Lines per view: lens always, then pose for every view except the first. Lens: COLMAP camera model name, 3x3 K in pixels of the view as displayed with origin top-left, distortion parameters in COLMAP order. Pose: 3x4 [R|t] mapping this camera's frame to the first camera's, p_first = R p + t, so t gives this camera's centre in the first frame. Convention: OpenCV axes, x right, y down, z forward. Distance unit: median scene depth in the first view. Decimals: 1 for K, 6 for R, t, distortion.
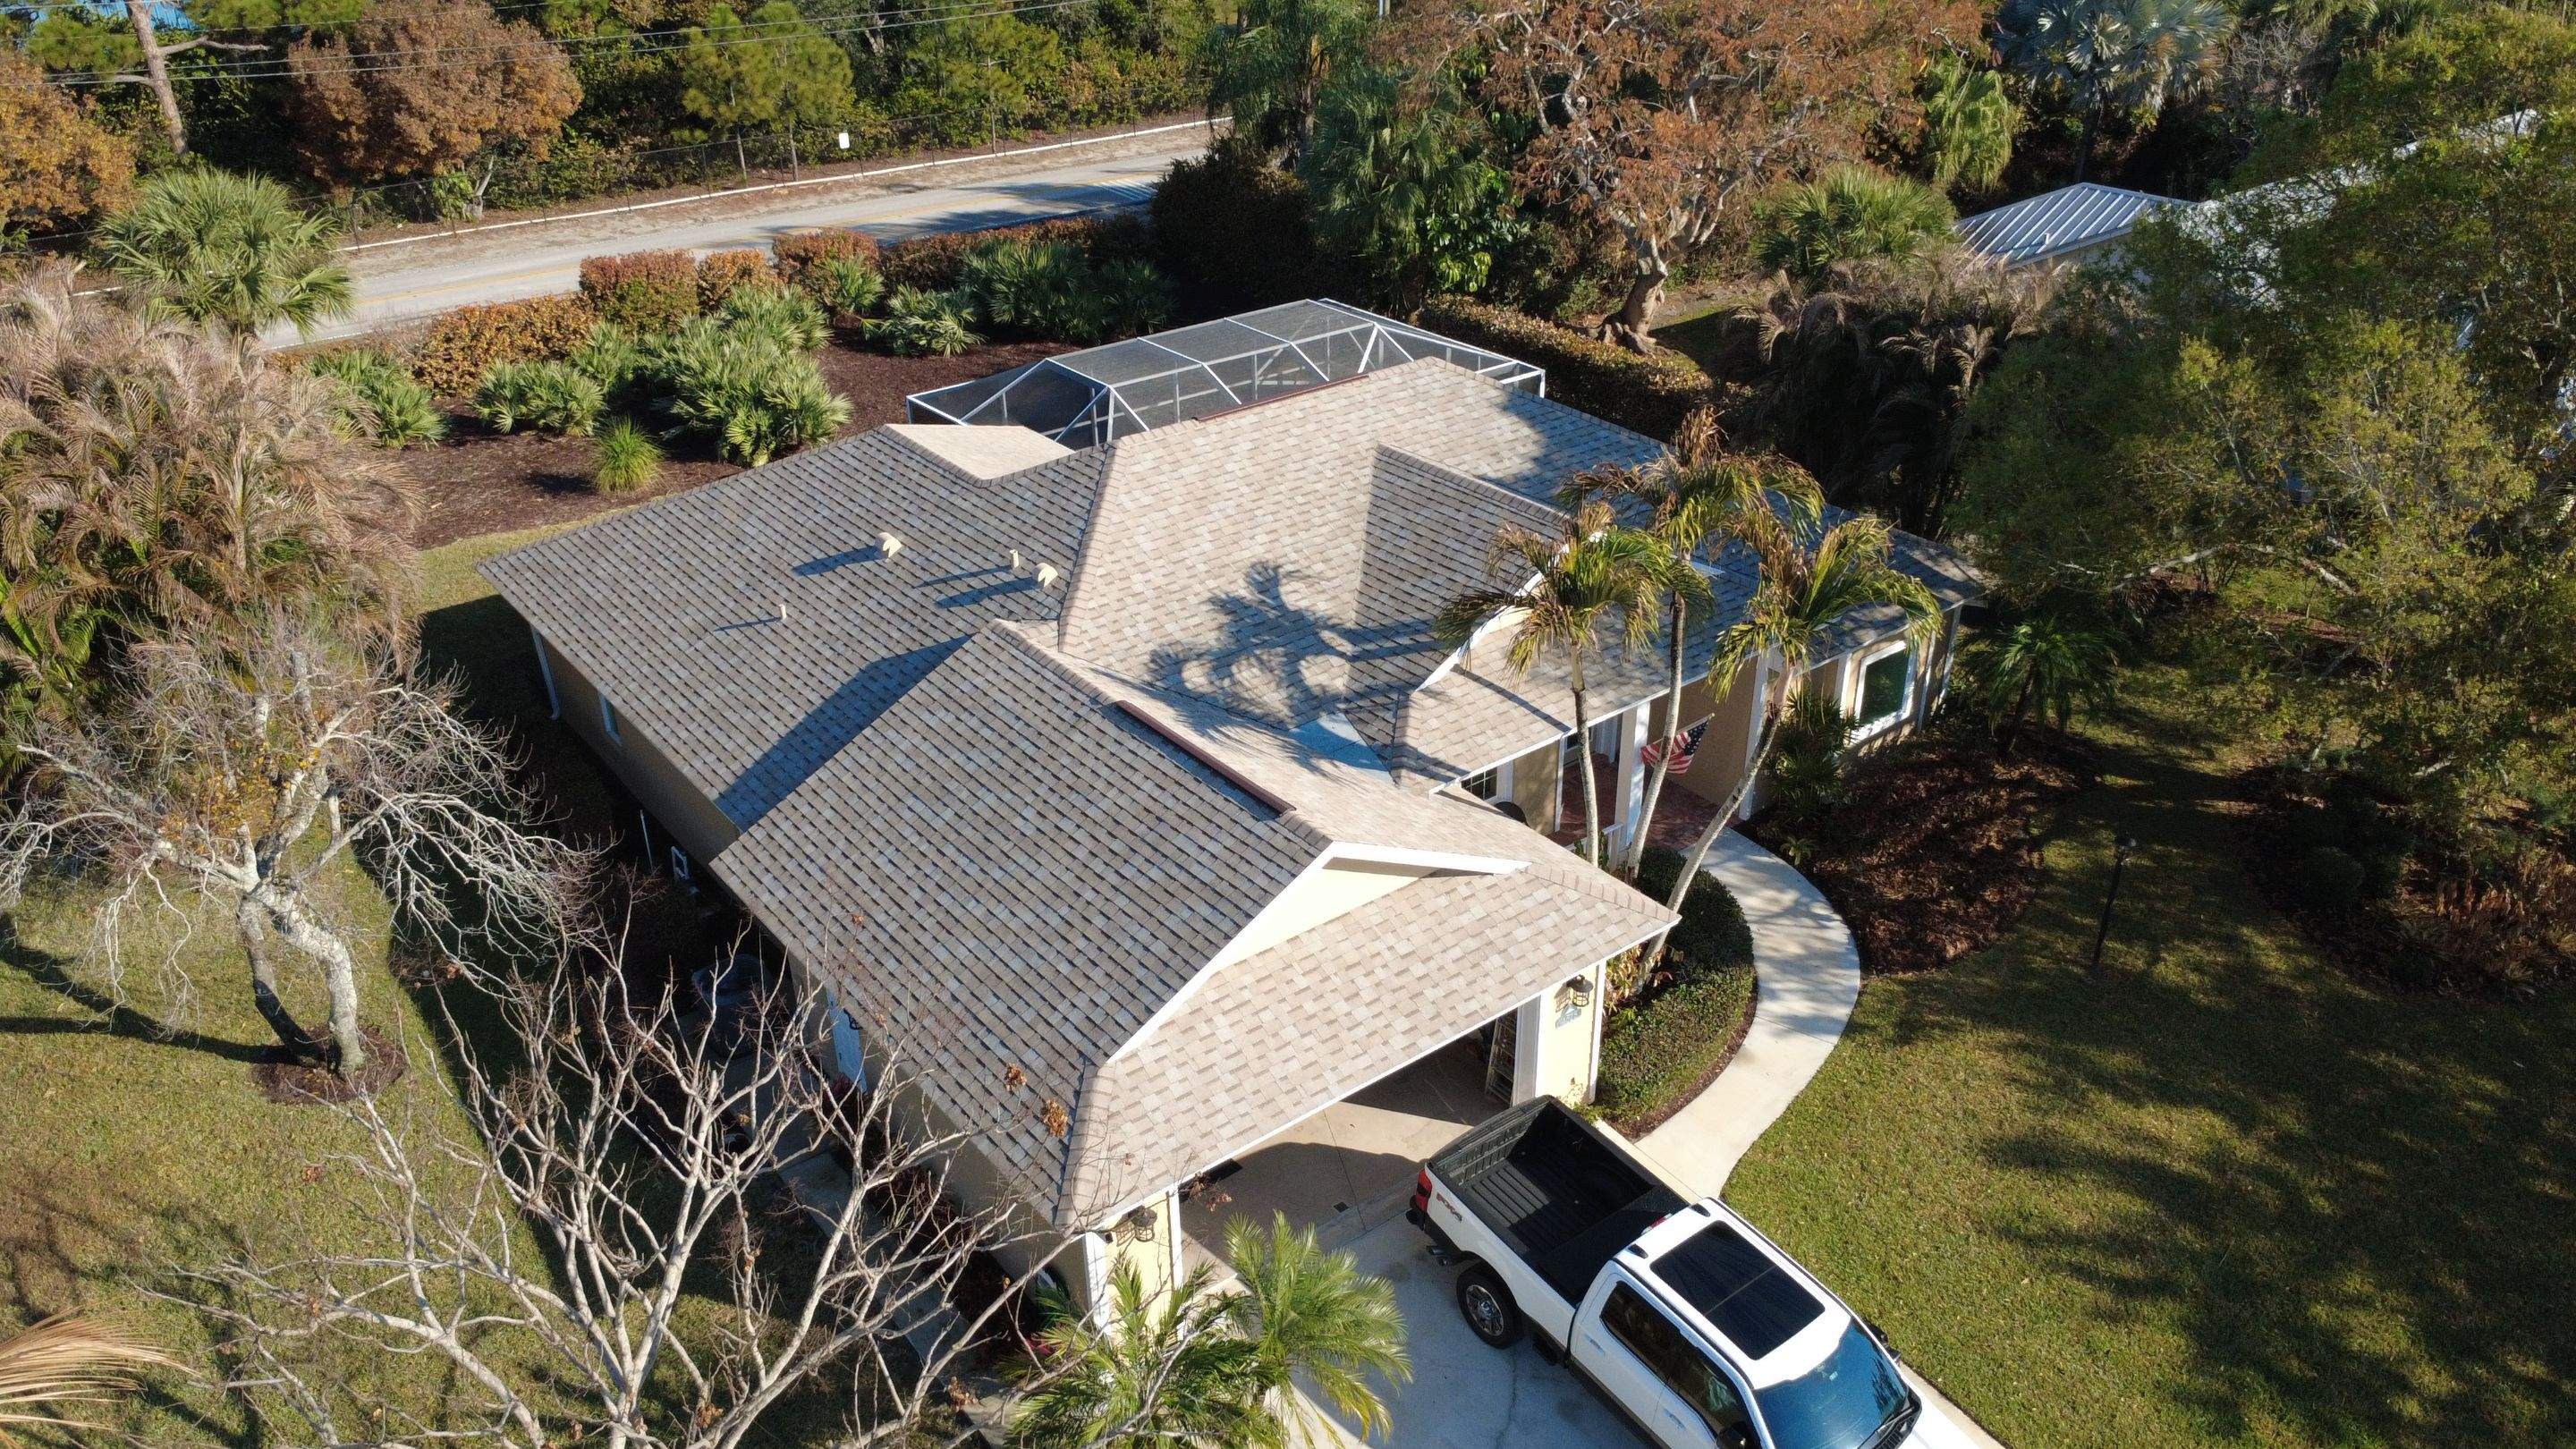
lens RADIAL K [[1892.9, 0, 1293.2], [0, 1892.9, 731.6], [0, 0, 1]] dist [-0.003516, -0.002976]
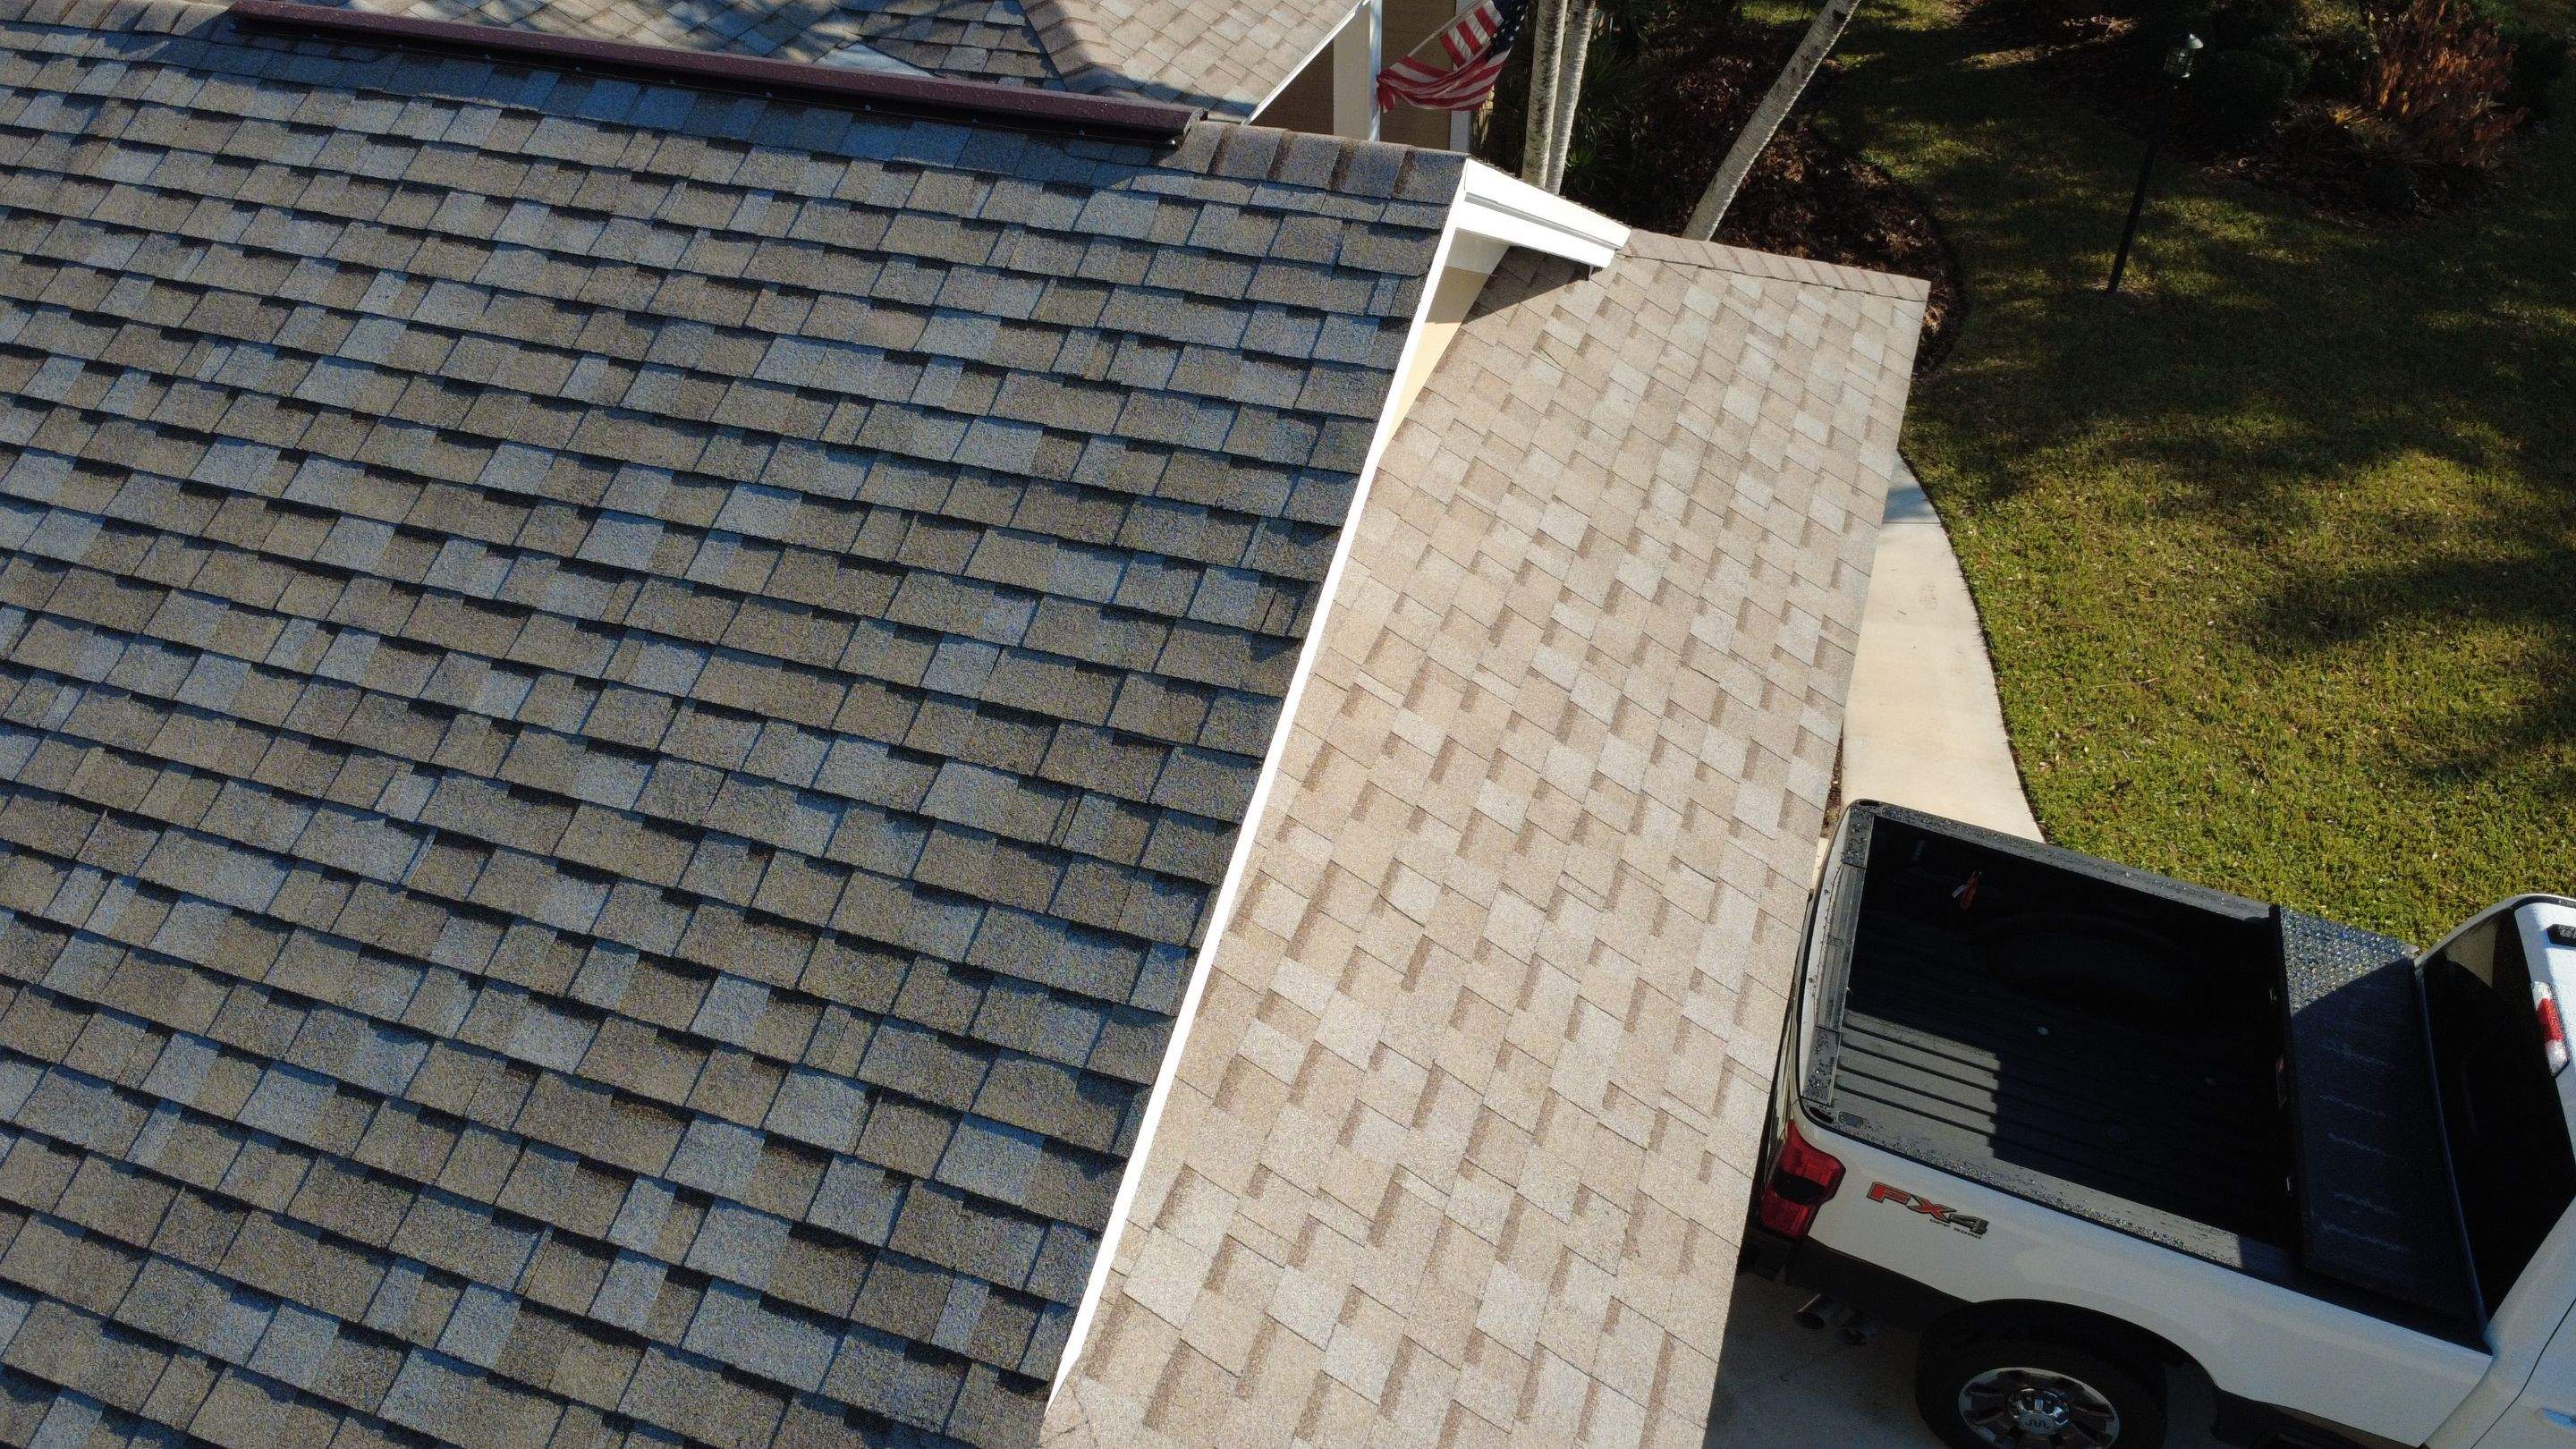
lens RADIAL K [[1892.9, 0, 1271.1], [0, 1892.9, 735.7], [0, 0, 1]] dist [-0.003516, -0.002976]
pose [[0.843542, -0.335706, 0.419211, -0.103666], [0.257250, 0.937755, 0.233318, 0.050690], [-0.471444, -0.088972, 0.877397, 0.618934]]
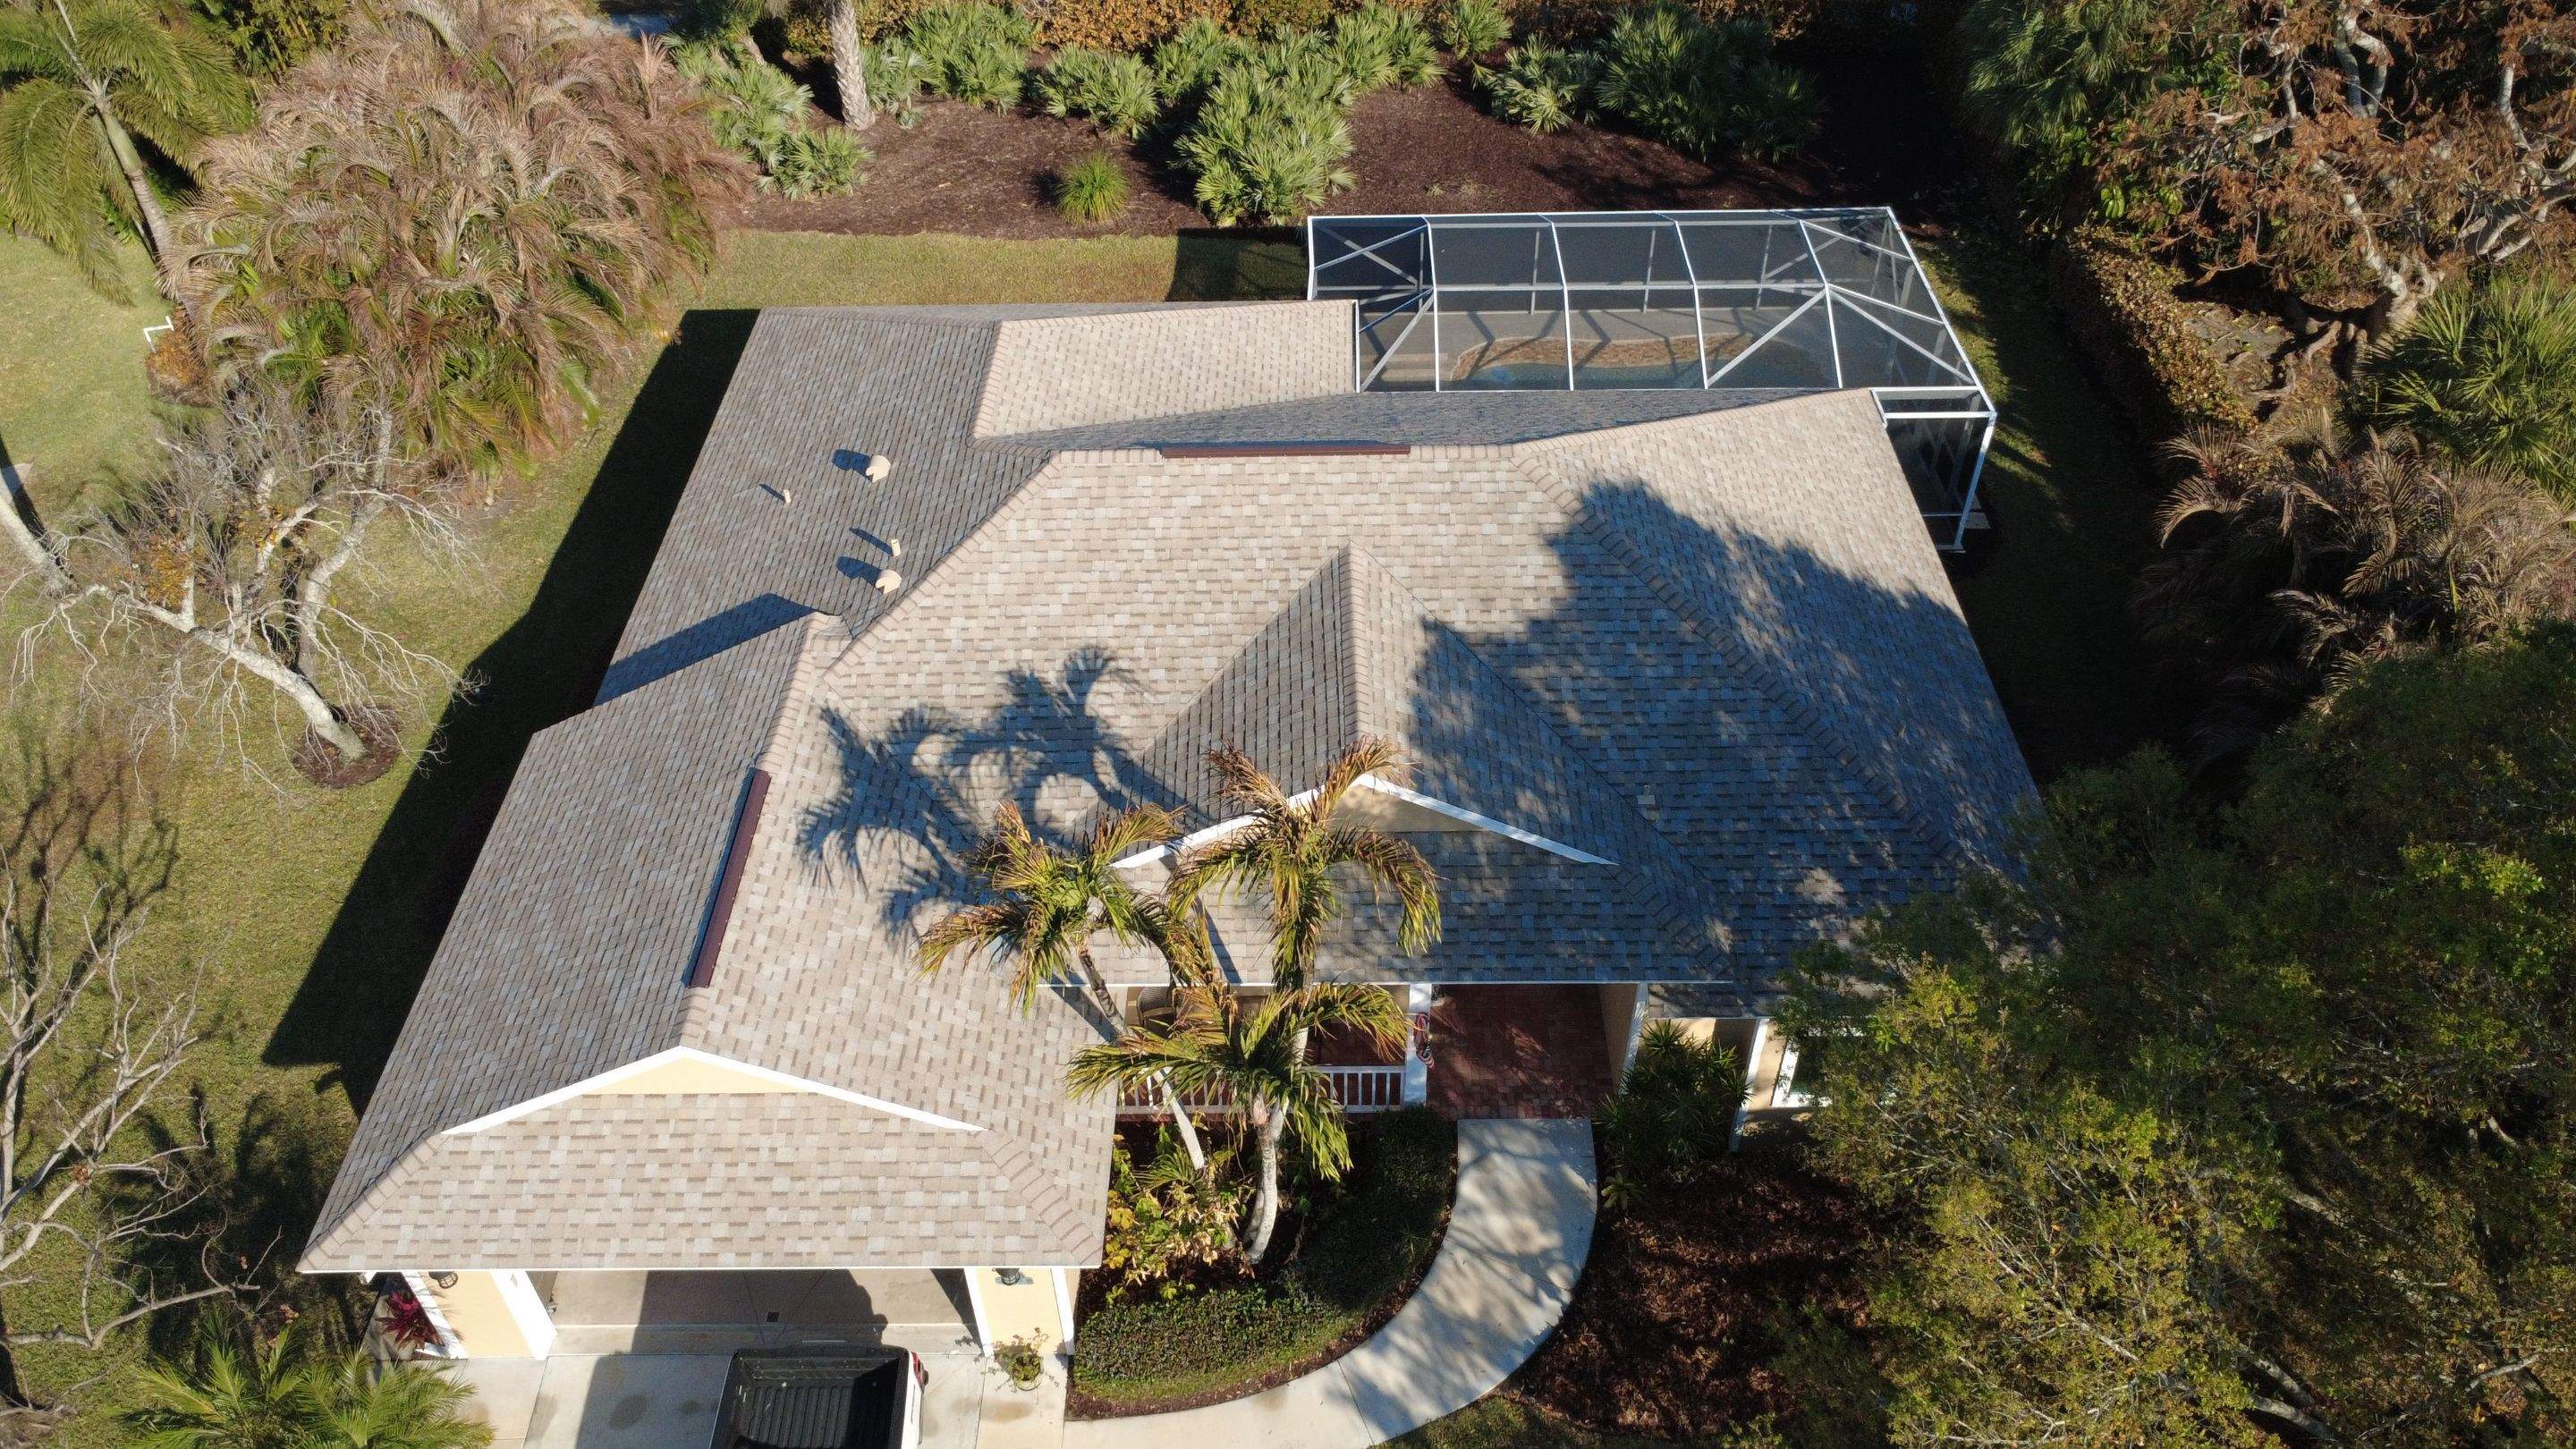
lens RADIAL K [[1892.9, 0, 1286.0], [0, 1892.9, 728.2], [0, 0, 1]] dist [-0.003516, -0.002976]
pose [[0.787441, 0.413139, -0.457441, 0.508837], [-0.289912, 0.903158, 0.316635, -0.385306], [0.543955, -0.116714, 0.830958, 0.299425]]
